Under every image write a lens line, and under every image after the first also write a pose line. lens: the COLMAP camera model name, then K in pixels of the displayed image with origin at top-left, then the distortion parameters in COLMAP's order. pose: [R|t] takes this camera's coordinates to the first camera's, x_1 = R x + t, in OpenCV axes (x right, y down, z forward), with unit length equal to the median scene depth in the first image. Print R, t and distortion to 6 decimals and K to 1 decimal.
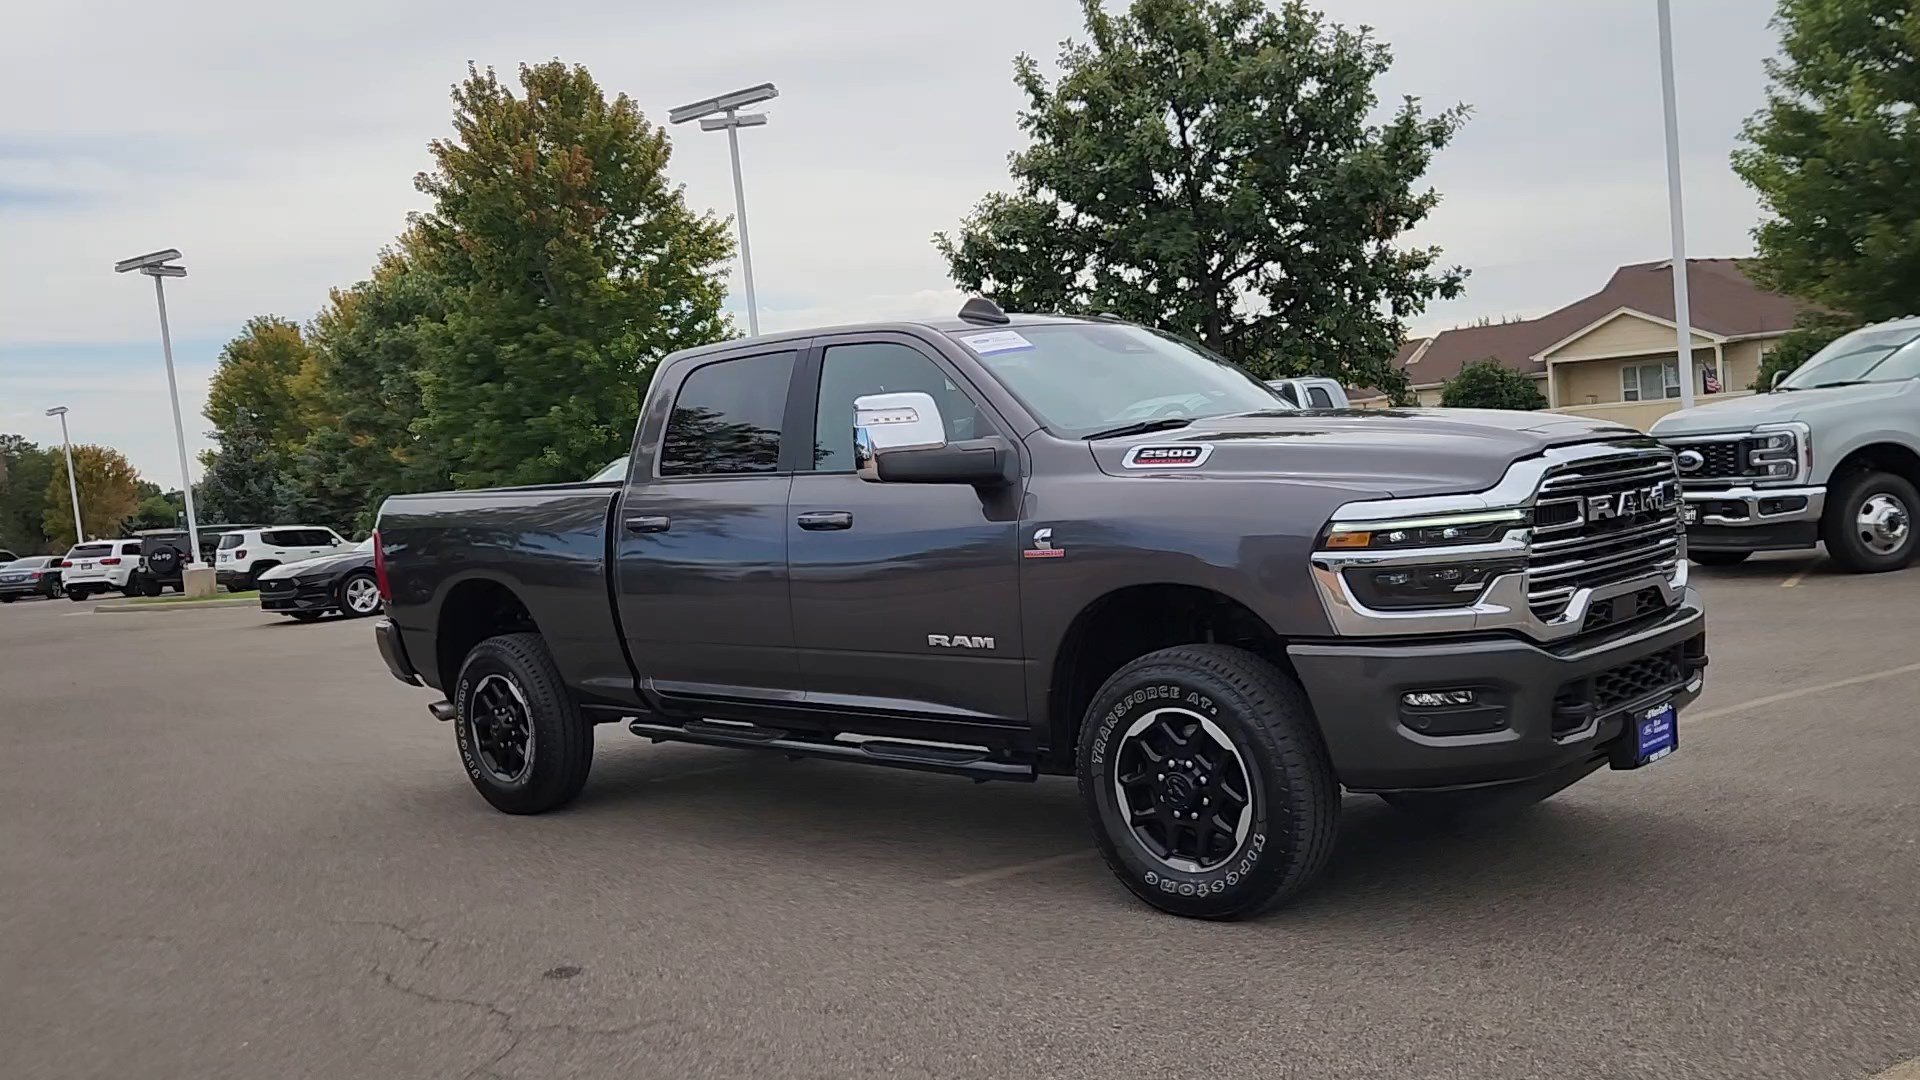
lens RADIAL K [[1625.4, 0, 947.6], [0, 1625.4, 549.8], [0, 0, 1]] dist [0.035710, -0.025529]
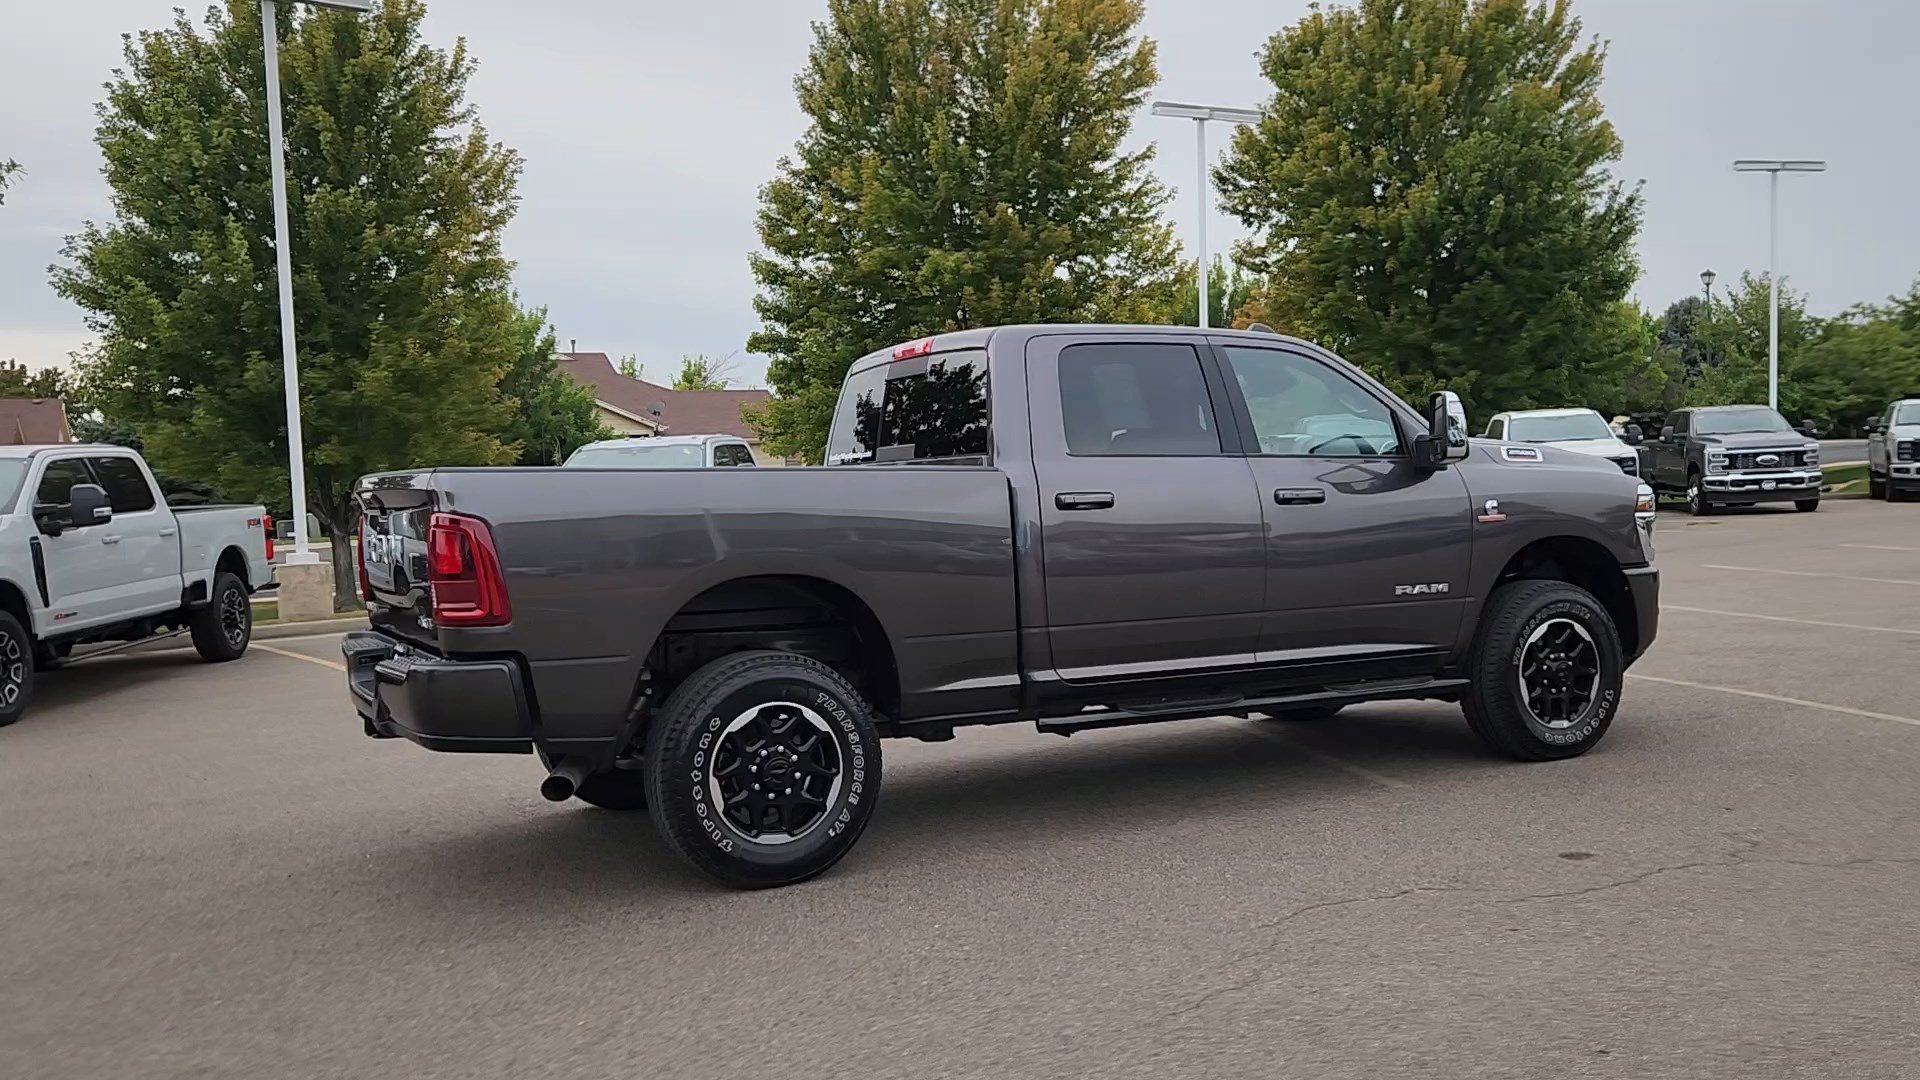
lens RADIAL K [[1625.4, 0, 943.5], [0, 1625.4, 549.2], [0, 0, 1]] dist [0.035710, -0.025529]
pose [[0.341697, 0.029005, 0.939362, -0.693561], [0.063128, 0.996558, -0.053734, 0.036456], [-0.937687, 0.077660, 0.338690, 0.474455]]
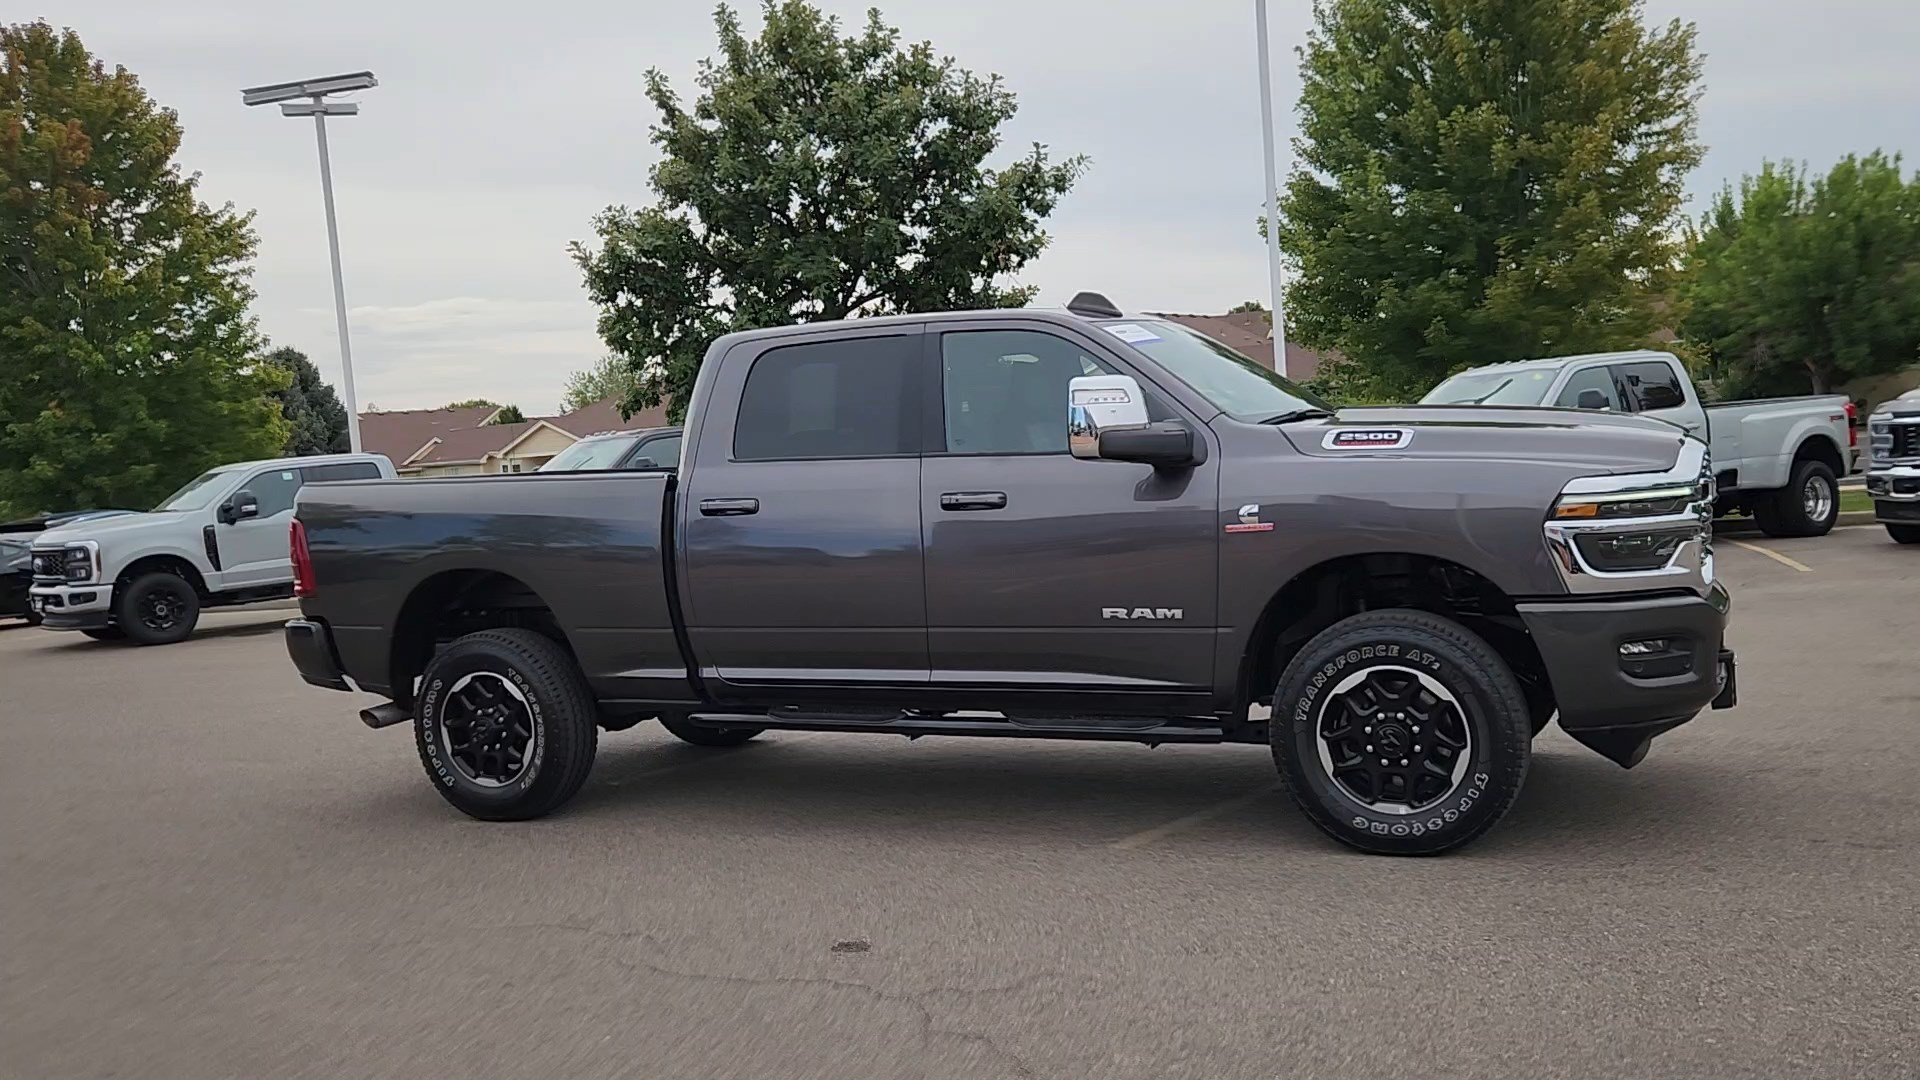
lens RADIAL K [[1625.4, 0, 946.0], [0, 1625.4, 541.7], [0, 0, 1]] dist [0.035710, -0.025529]
pose [[0.946983, 0.003995, 0.321260, -0.233898], [0.003644, 0.999725, -0.023173, 0.017534], [-0.321264, 0.023116, 0.946708, 0.021432]]
